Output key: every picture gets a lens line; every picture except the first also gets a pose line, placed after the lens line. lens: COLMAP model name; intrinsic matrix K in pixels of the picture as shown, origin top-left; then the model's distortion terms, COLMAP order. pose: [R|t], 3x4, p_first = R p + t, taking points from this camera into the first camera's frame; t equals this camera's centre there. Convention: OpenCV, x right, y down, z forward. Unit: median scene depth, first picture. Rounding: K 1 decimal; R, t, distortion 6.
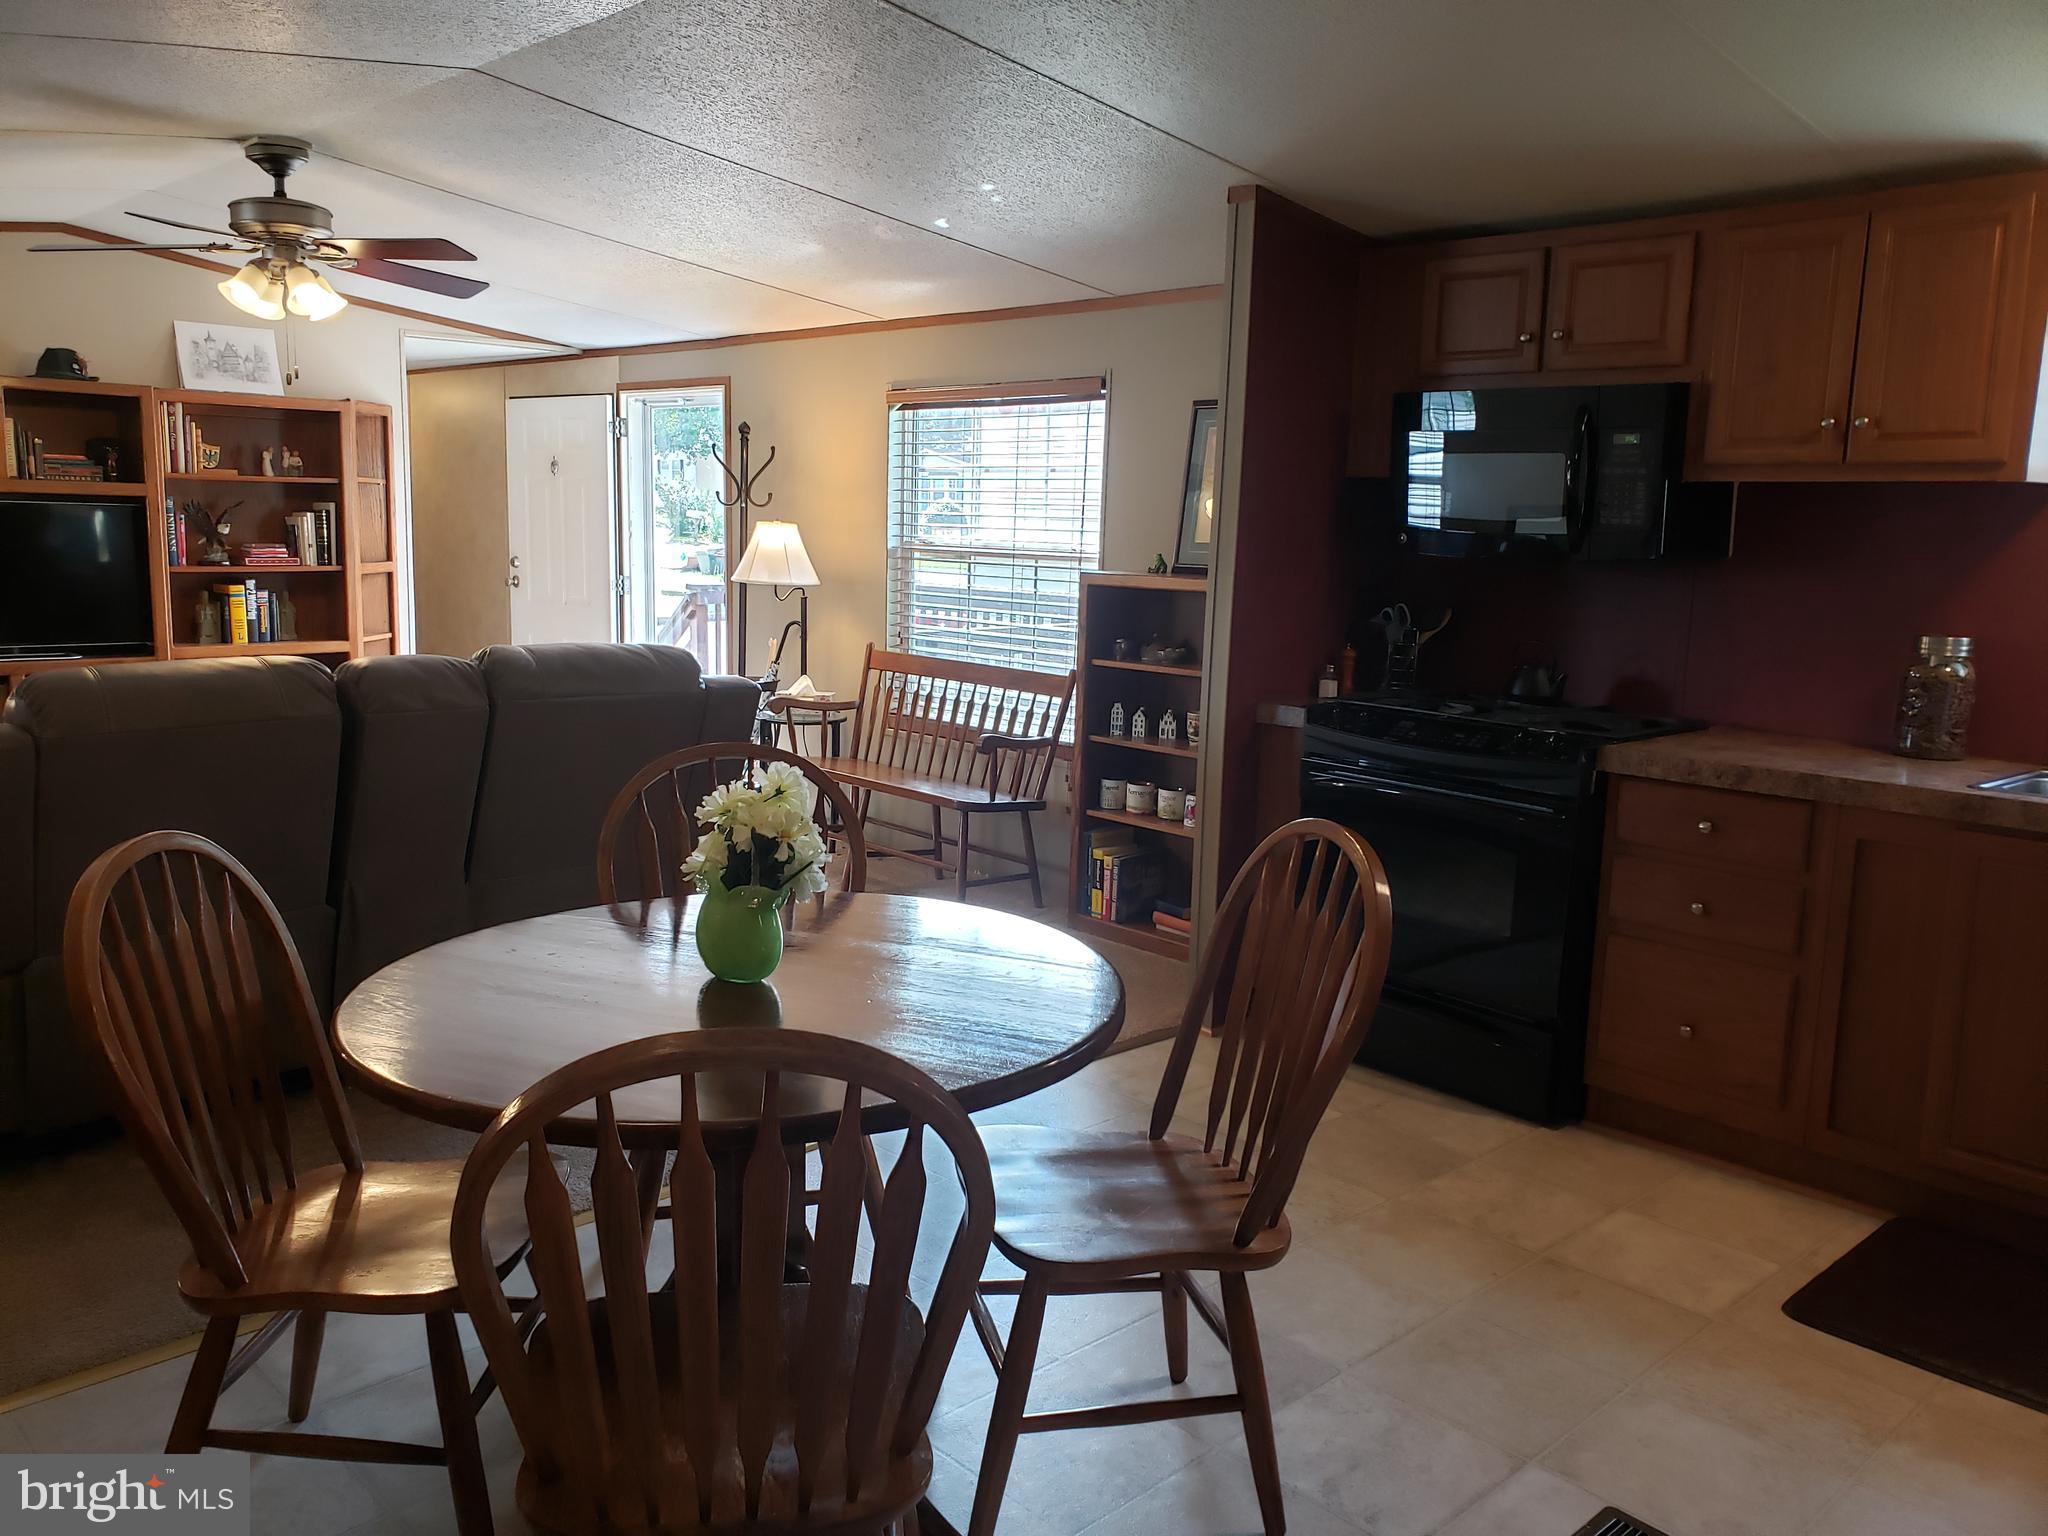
lens RADIAL K [[1607.1, 0, 1017.1], [0, 1607.1, 764.2], [0, 0, 1]] dist [0.041099, -0.027110]
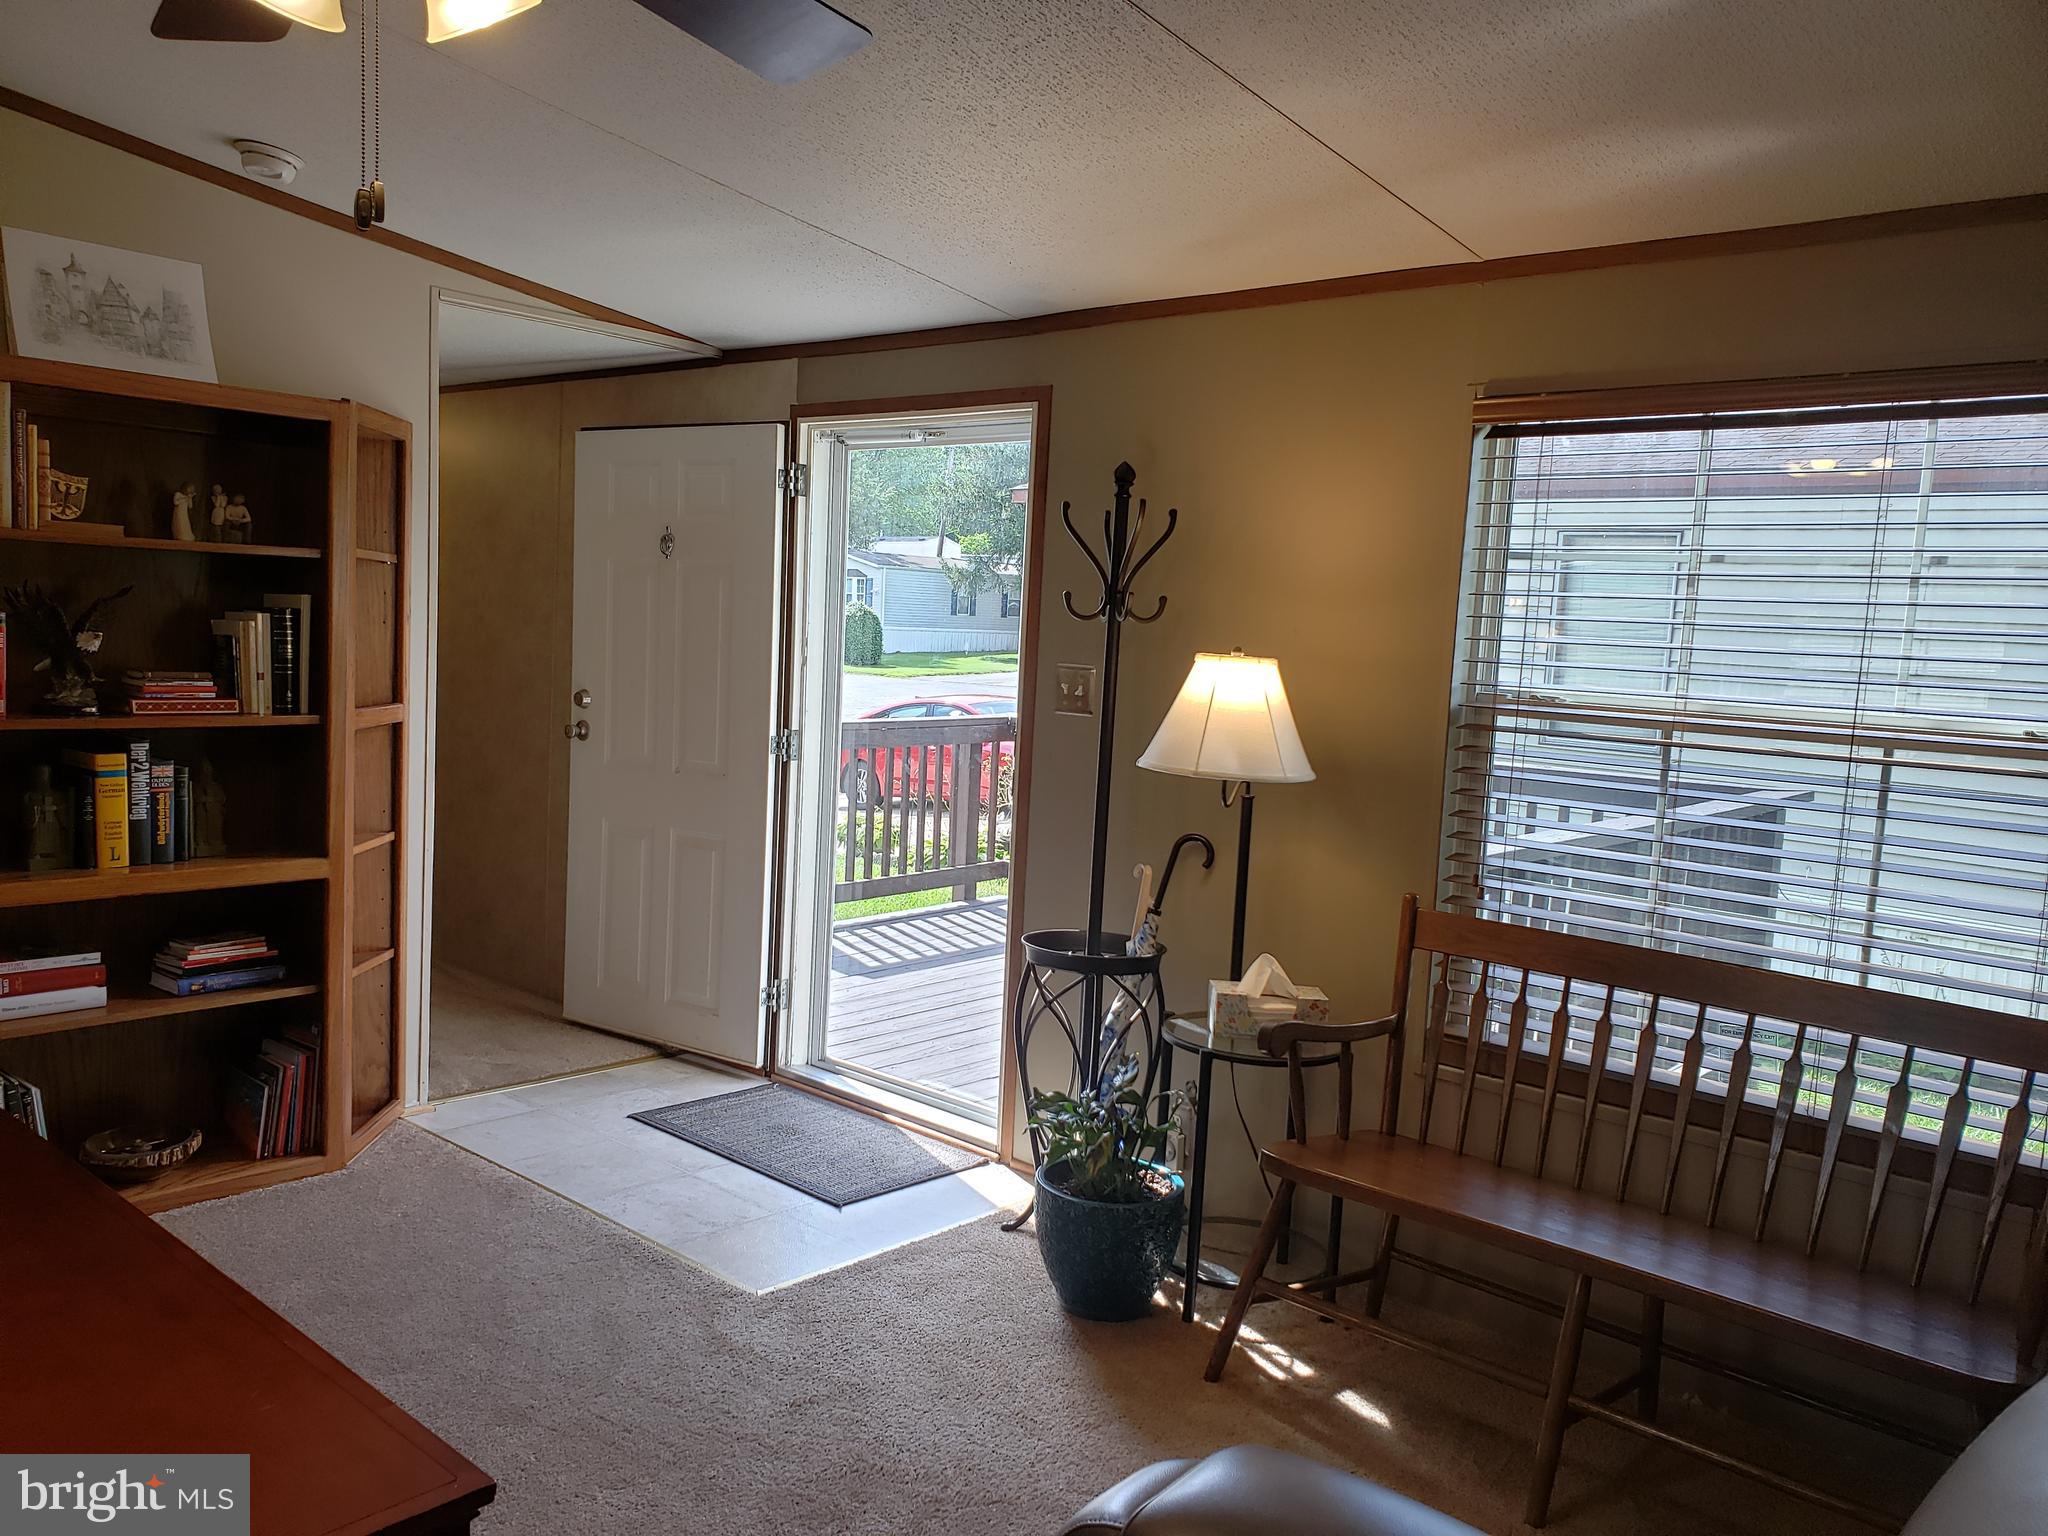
lens RADIAL K [[1607.1, 0, 1025.3], [0, 1607.1, 798.3], [0, 0, 1]] dist [0.041099, -0.027110]
pose [[0.996539, 0.013980, 0.081945, -0.236280], [-0.010097, 0.998815, -0.047613, -0.074253], [-0.082514, 0.046621, 0.995499, 0.468387]]
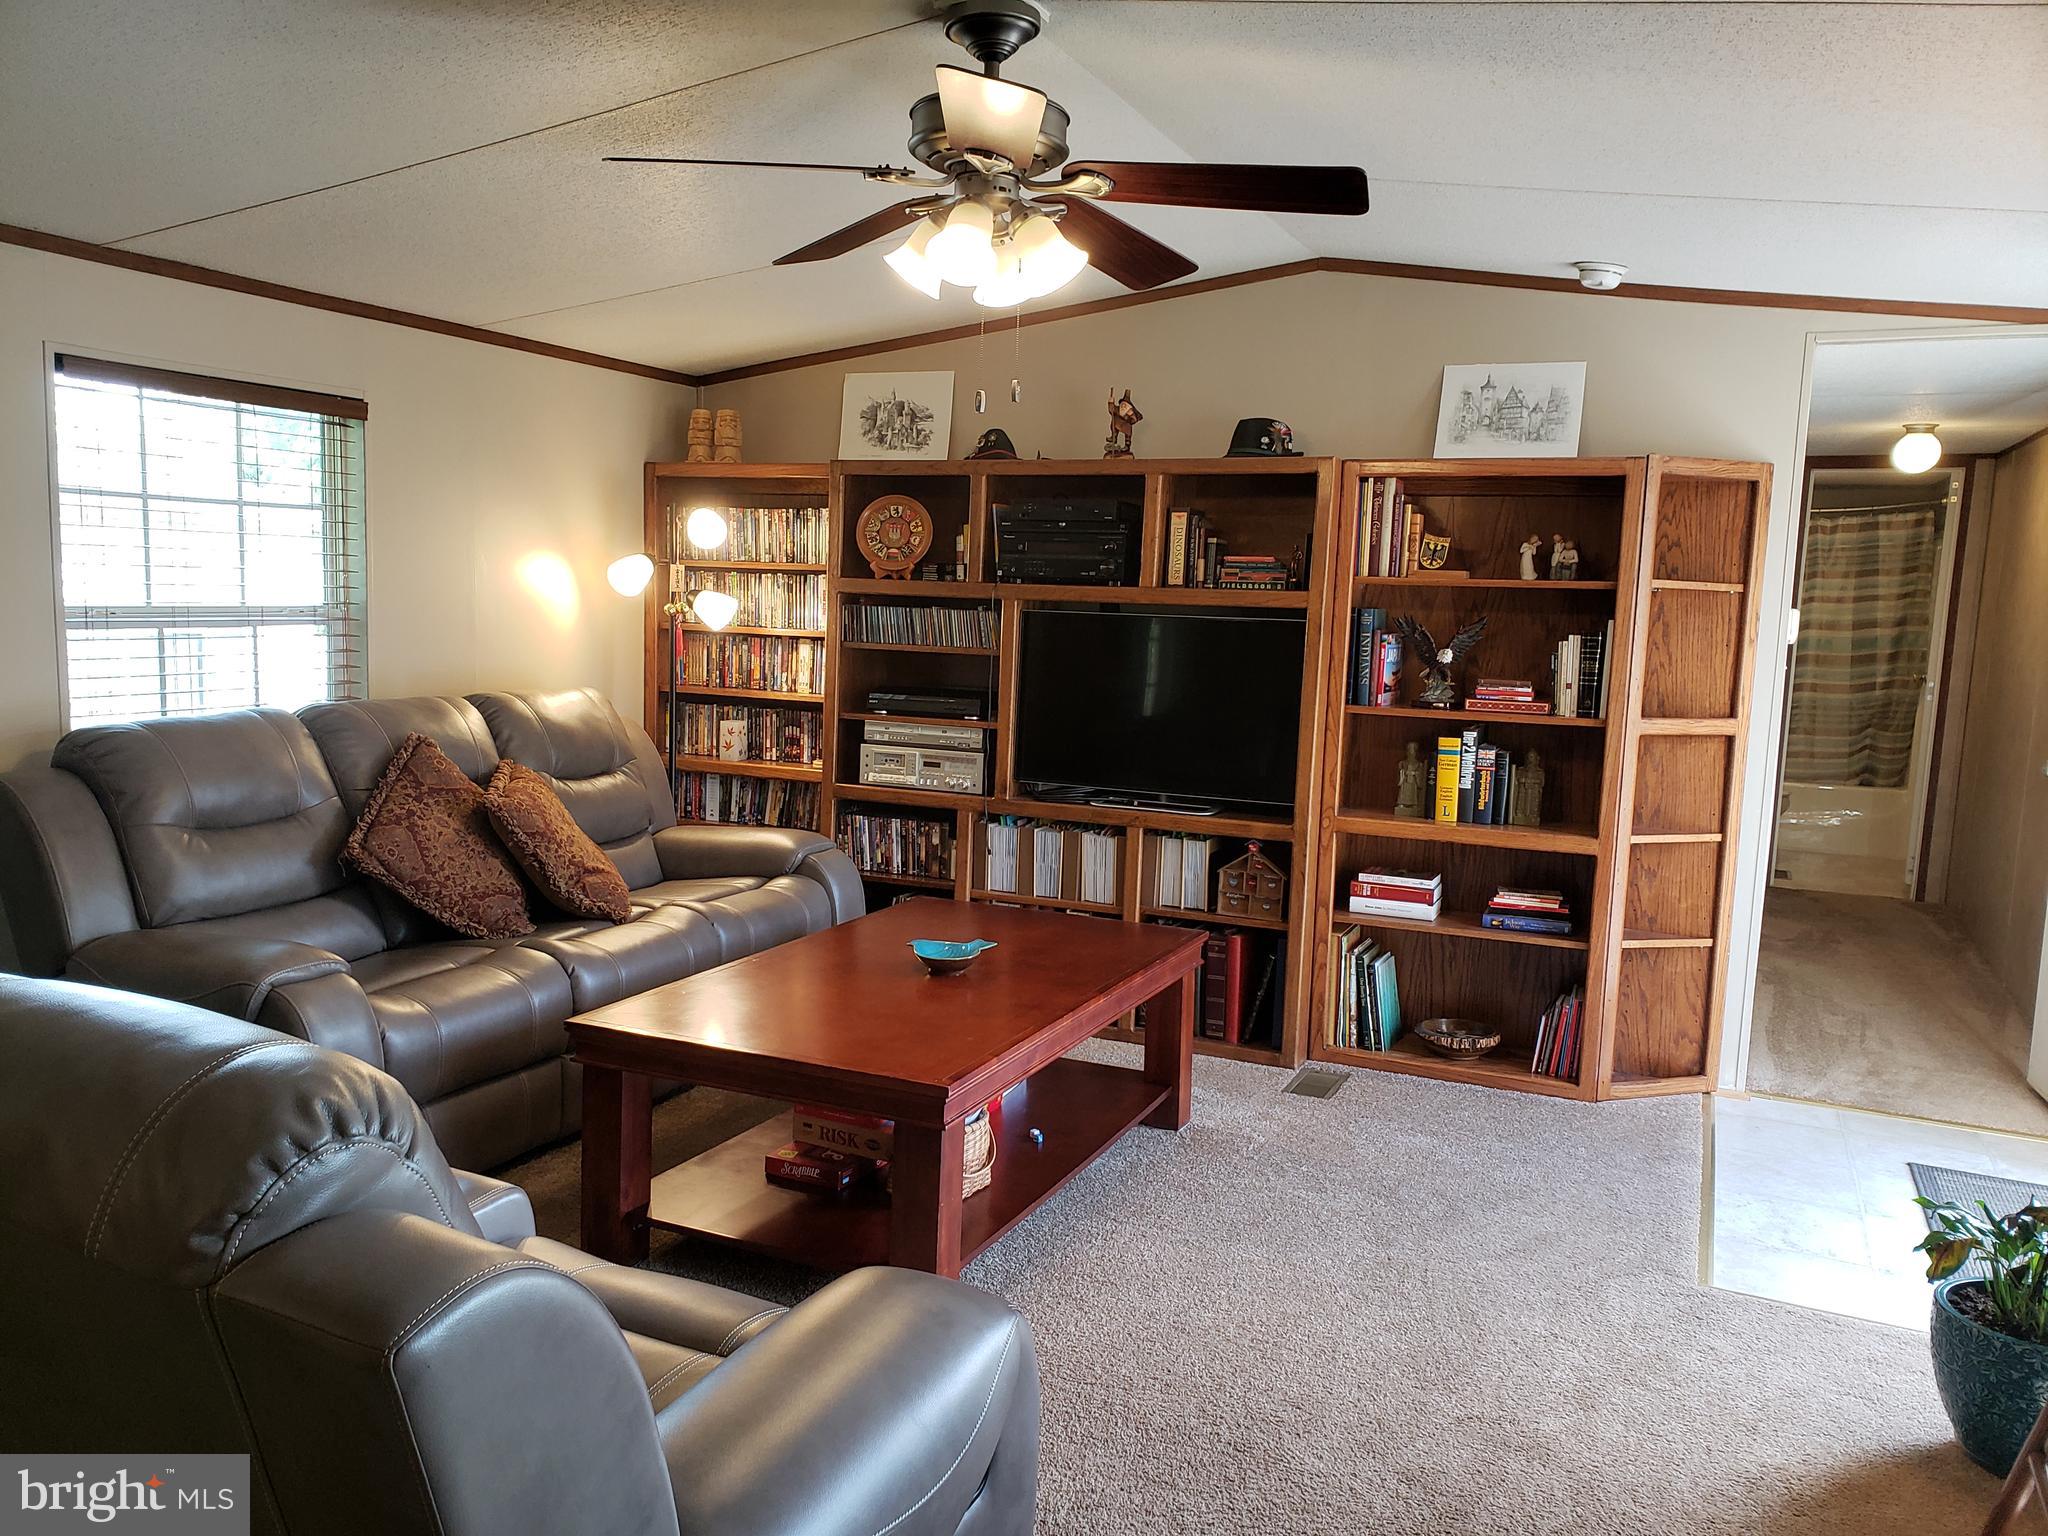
lens RADIAL K [[1607.1, 0, 949.1], [0, 1607.1, 797.3], [0, 0, 1]] dist [0.041099, -0.027110]
pose [[0.353195, 0.109206, -0.929154, 0.082267], [-0.169746, 0.984160, 0.051146, -0.082984], [0.920021, 0.139656, 0.366138, 0.547723]]
